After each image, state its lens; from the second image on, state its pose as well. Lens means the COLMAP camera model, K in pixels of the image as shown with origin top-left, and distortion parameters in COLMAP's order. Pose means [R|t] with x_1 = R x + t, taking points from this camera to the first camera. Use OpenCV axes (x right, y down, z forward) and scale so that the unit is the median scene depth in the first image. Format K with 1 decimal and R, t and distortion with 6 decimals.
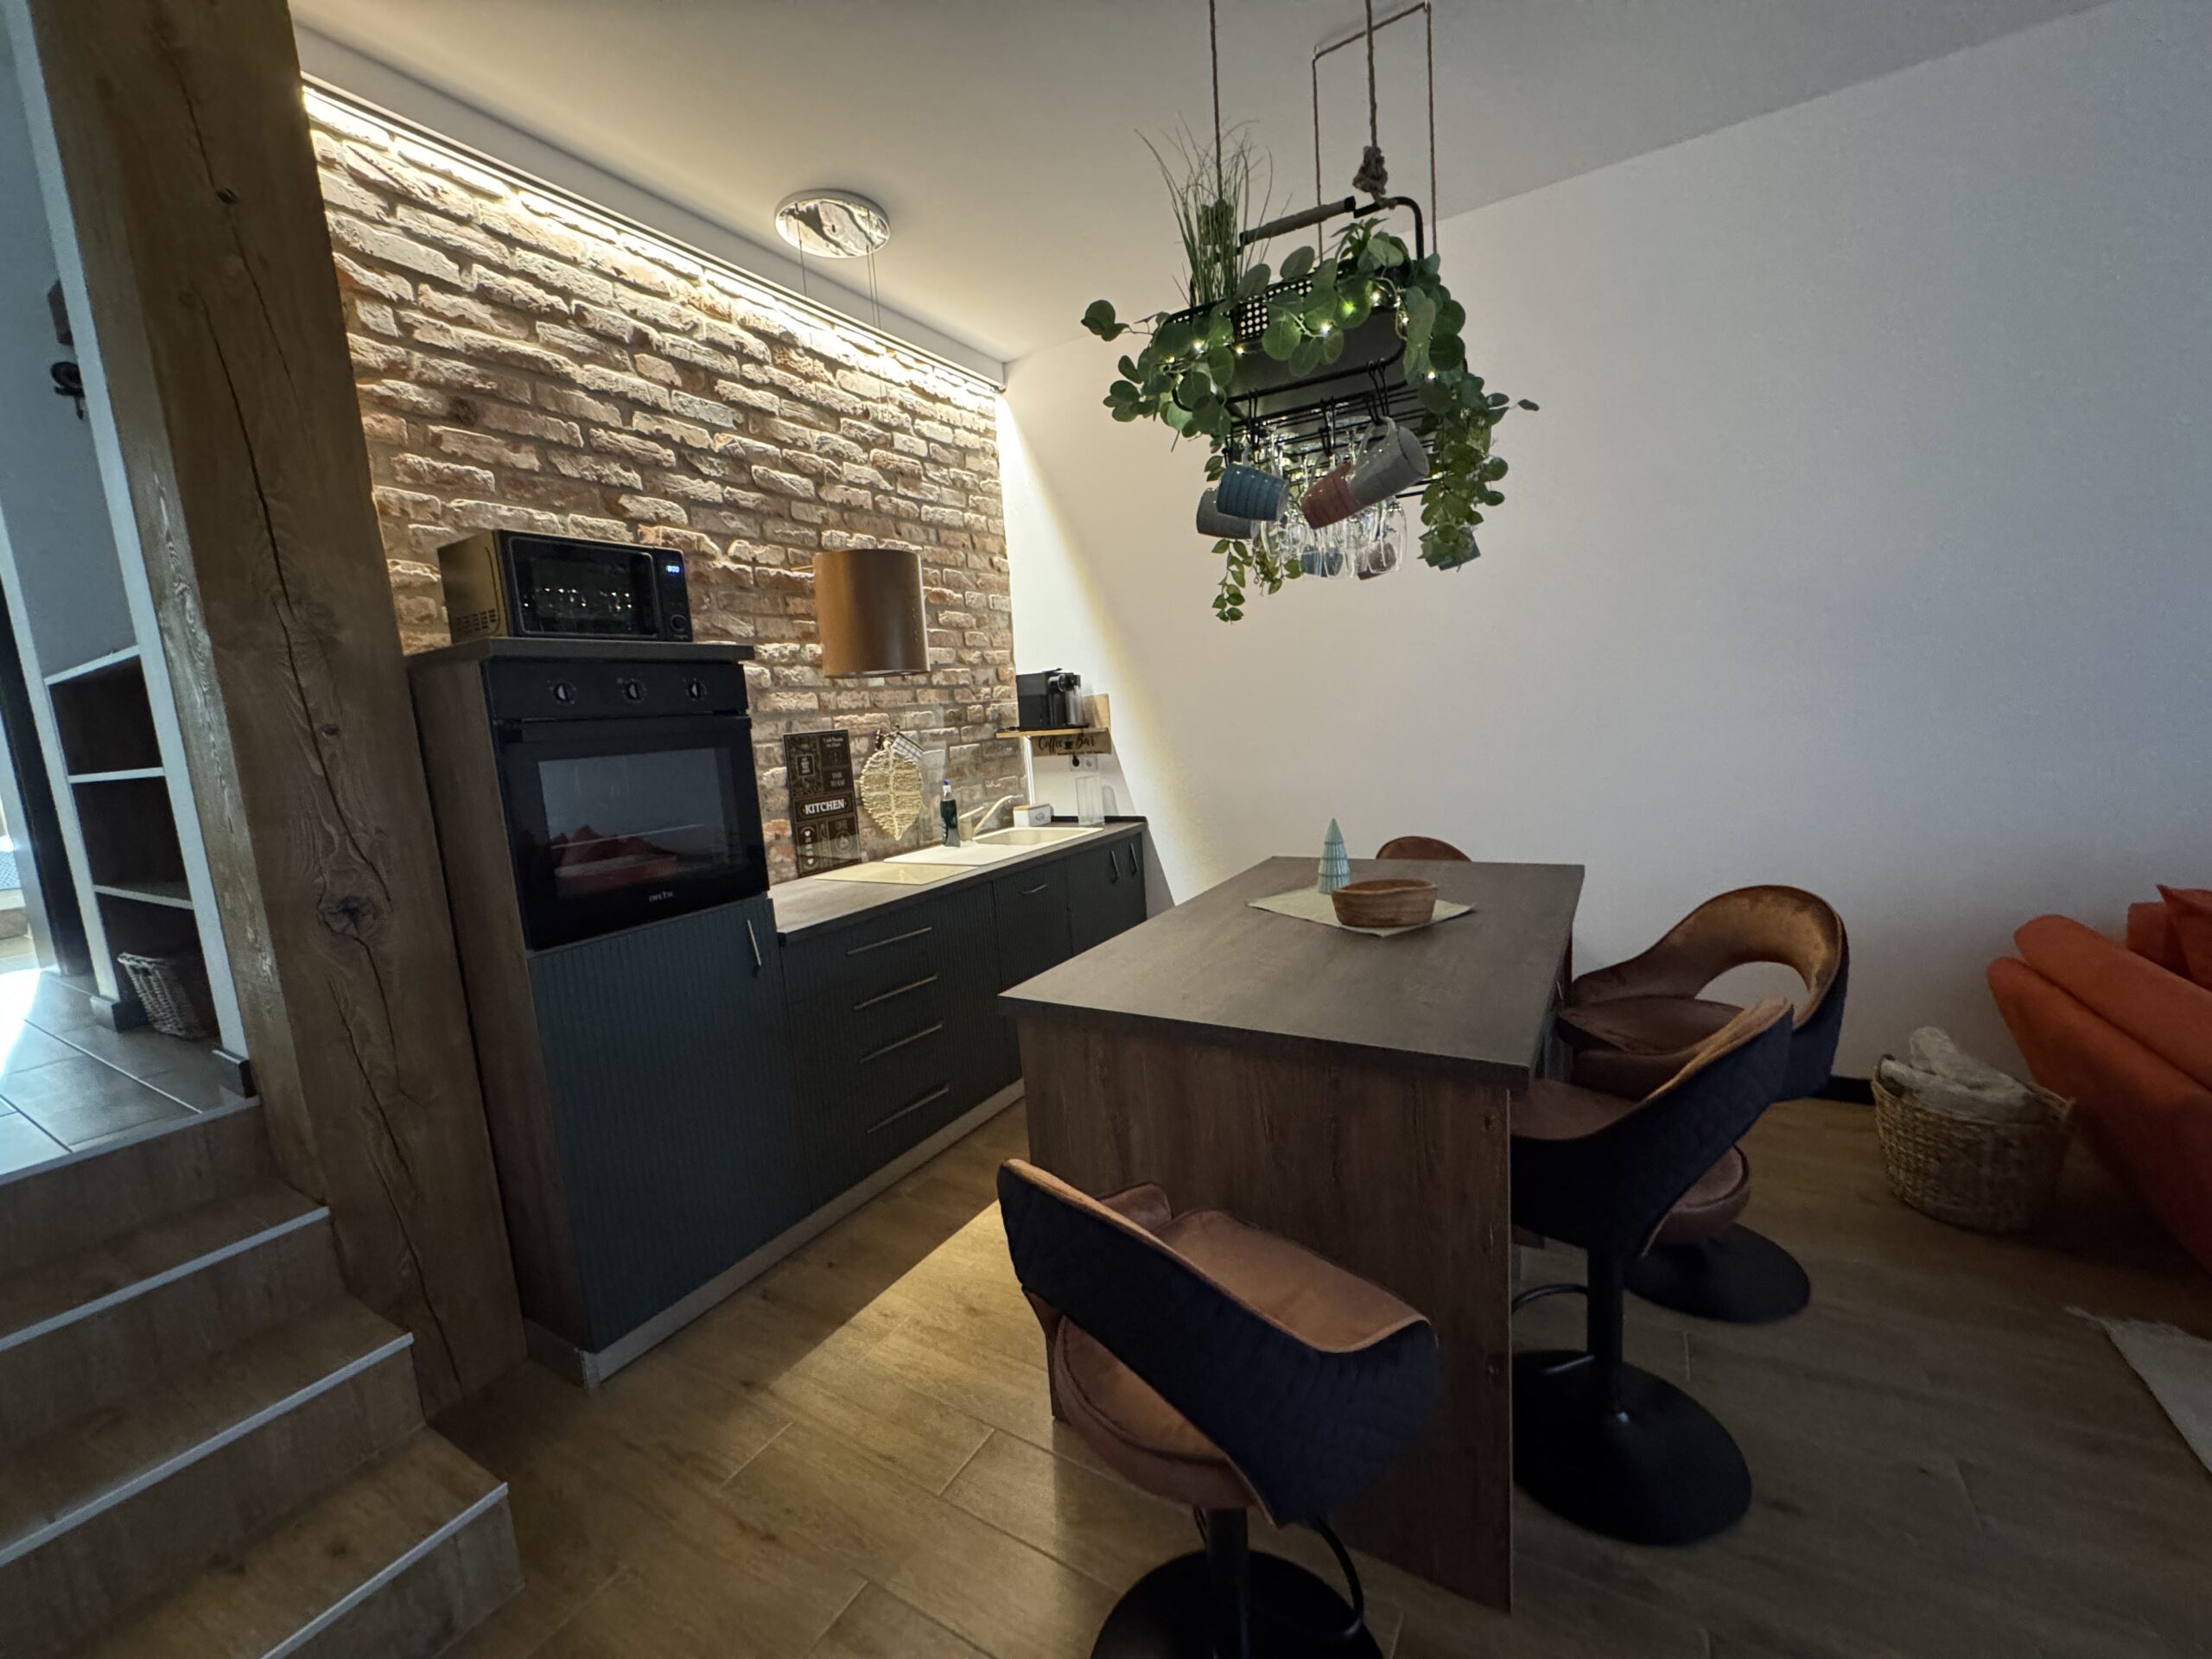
lens RADIAL K [[880.3, 0, 1104.0], [0, 880.3, 827.0], [0, 0, 1]] dist [-0.003686, 0.000696]
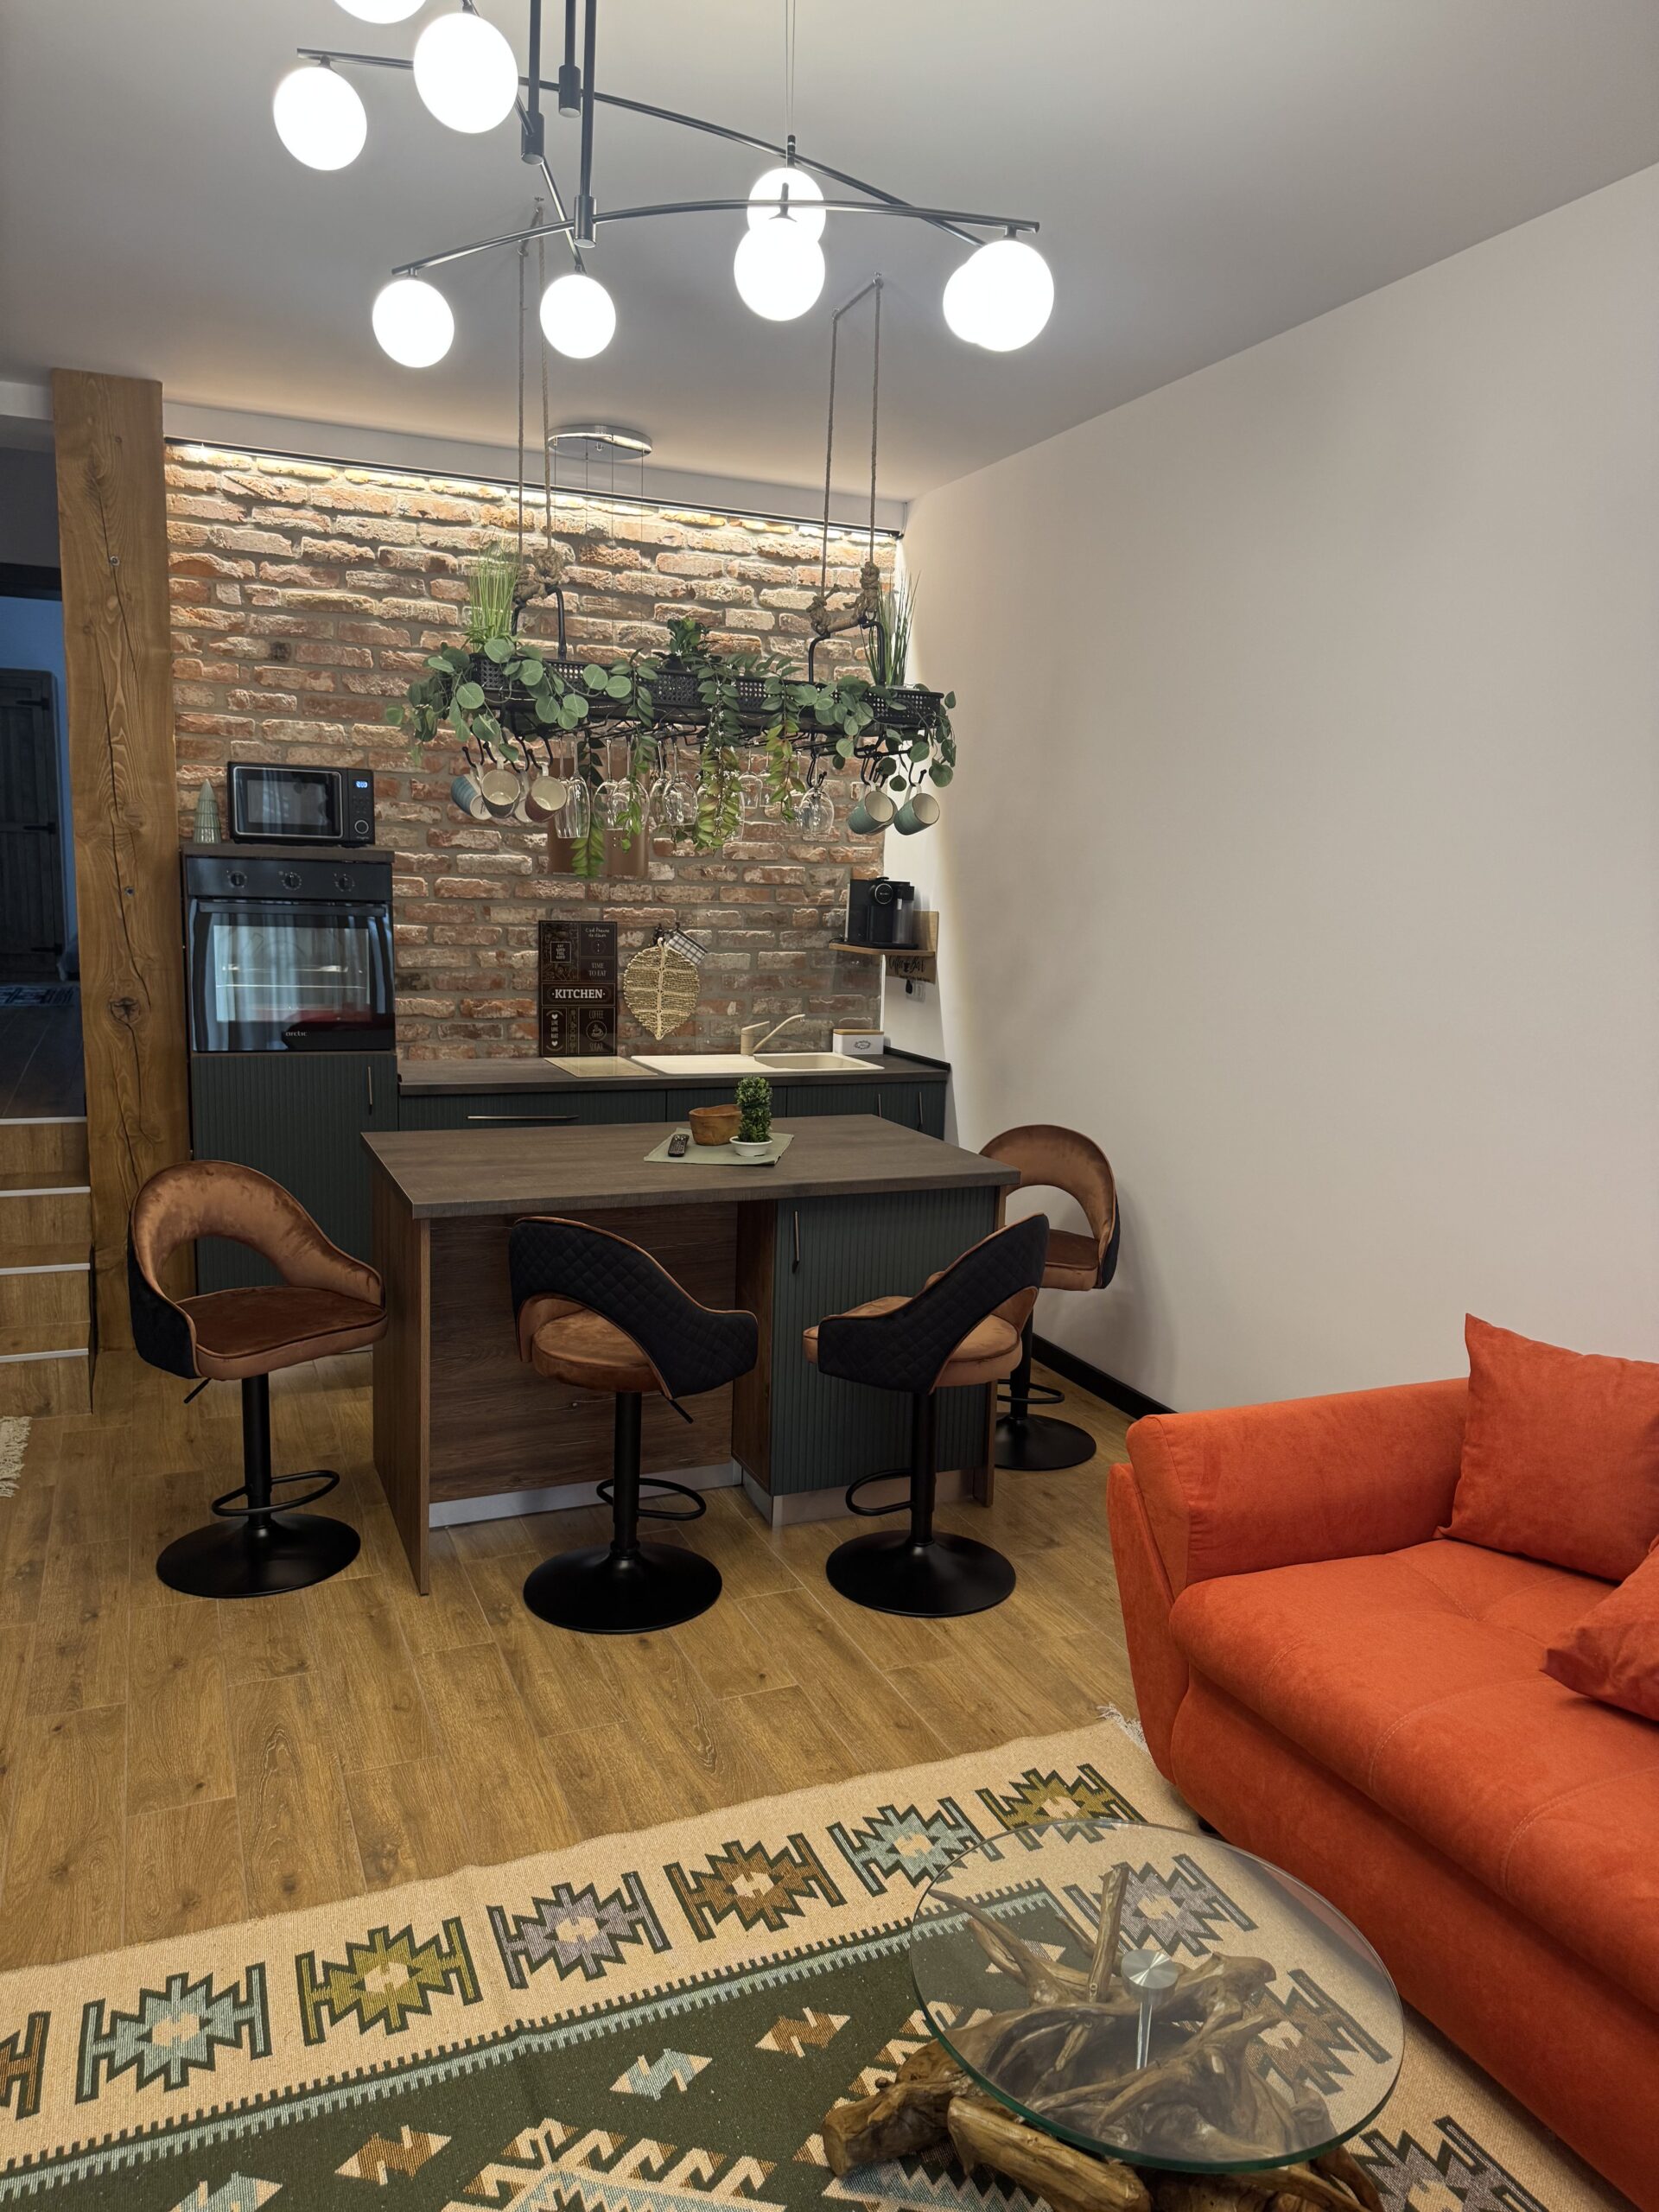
lens RADIAL K [[1544.6, 0, 835.8], [0, 1544.6, 1134.9], [0, 0, 1]] dist [0.036079, -0.059584]
pose [[0.805968, 0.188428, -0.561169, 1.168249], [-0.164804, 0.981931, 0.093013, -0.096628], [0.568555, 0.017517, 0.822459, -0.364265]]
